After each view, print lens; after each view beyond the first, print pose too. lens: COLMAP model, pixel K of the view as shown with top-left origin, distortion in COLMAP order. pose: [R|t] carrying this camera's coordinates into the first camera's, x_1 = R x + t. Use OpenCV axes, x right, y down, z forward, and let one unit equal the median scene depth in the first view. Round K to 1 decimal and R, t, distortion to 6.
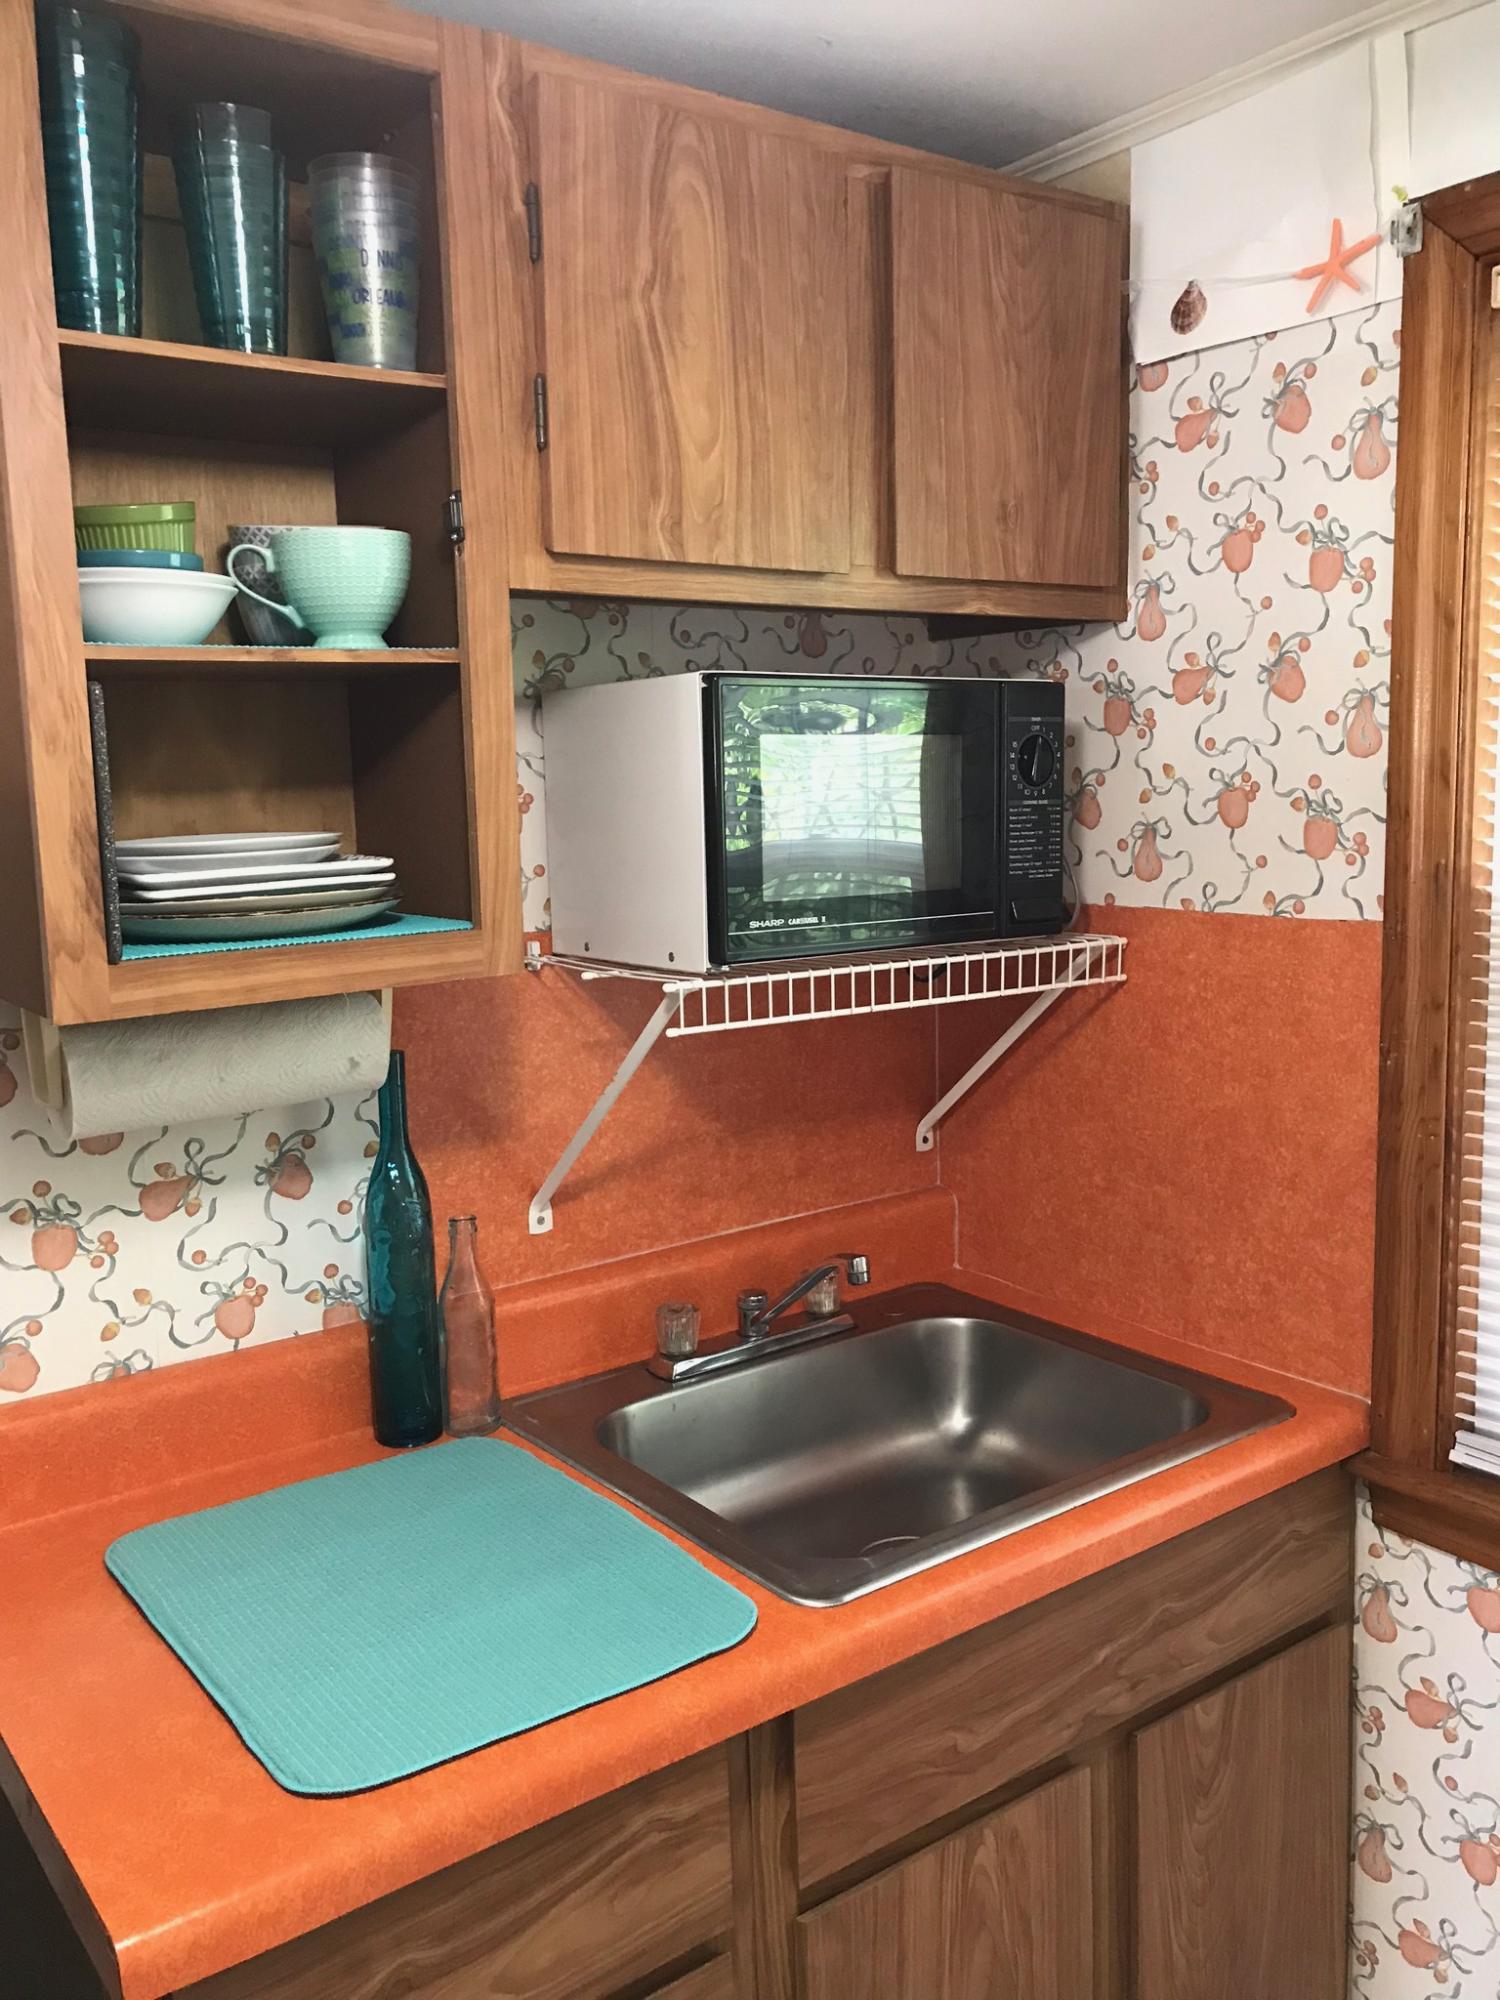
lens RADIAL K [[1655.8, 0, 745.6], [0, 1655.8, 991.2], [0, 0, 1]] dist [0.015072, 0.015956]
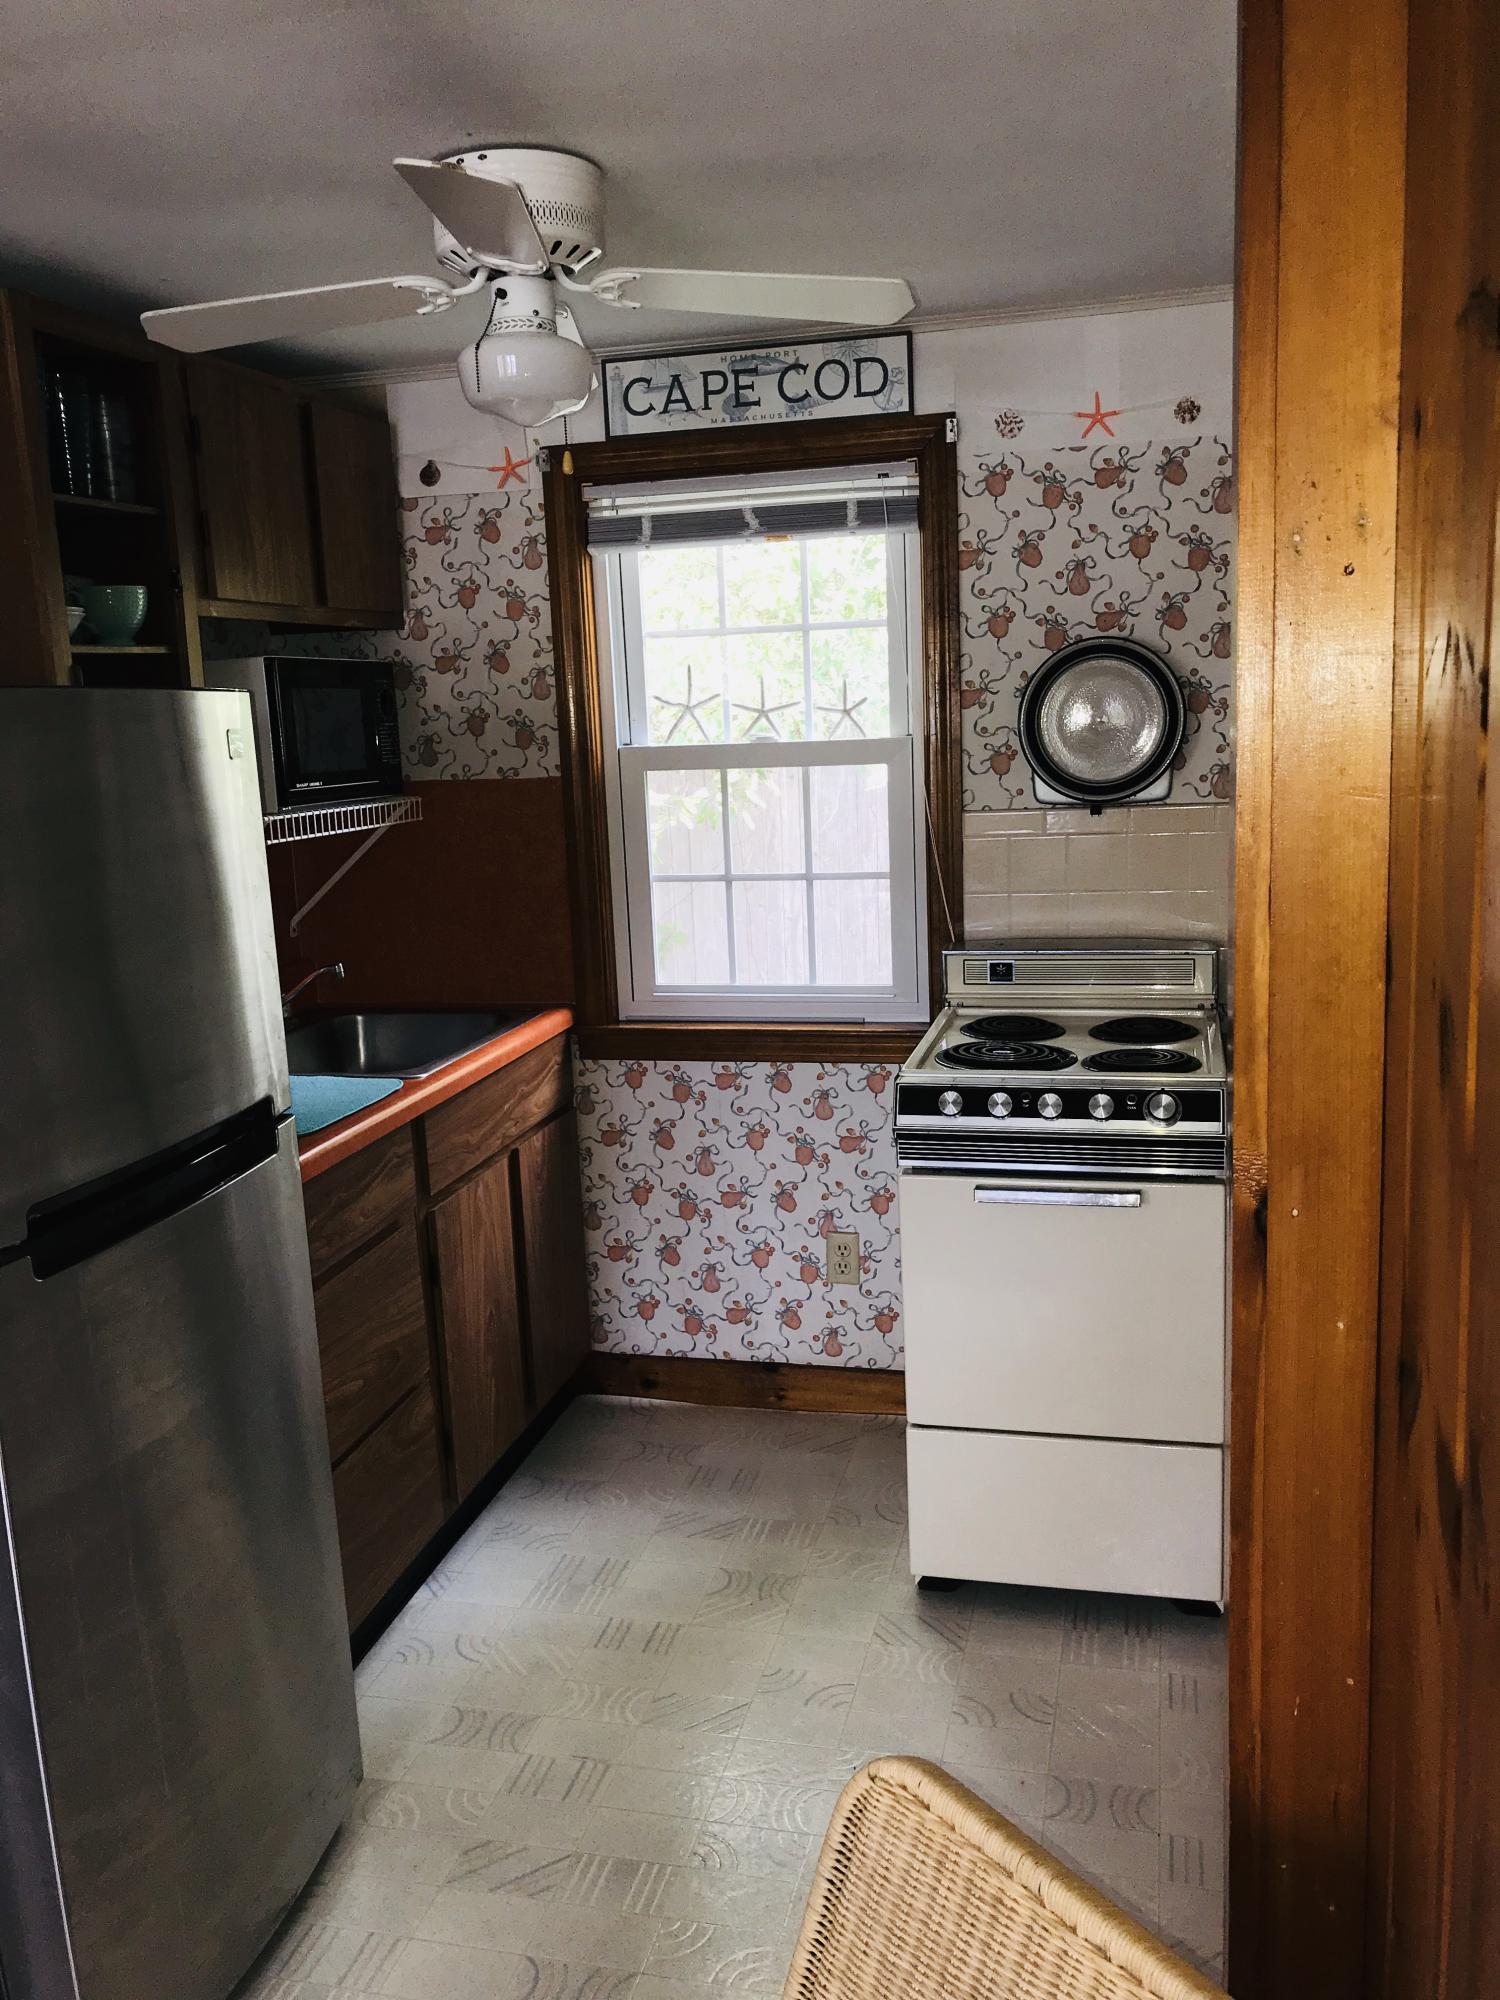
lens RADIAL K [[1655.8, 0, 745.6], [0, 1655.8, 991.2], [0, 0, 1]] dist [0.015072, 0.015956]
pose [[0.777813, -0.115636, 0.617766, -0.762826], [0.101744, 0.993130, 0.057794, 0.130918], [-0.620205, 0.017901, 0.784235, -0.803656]]
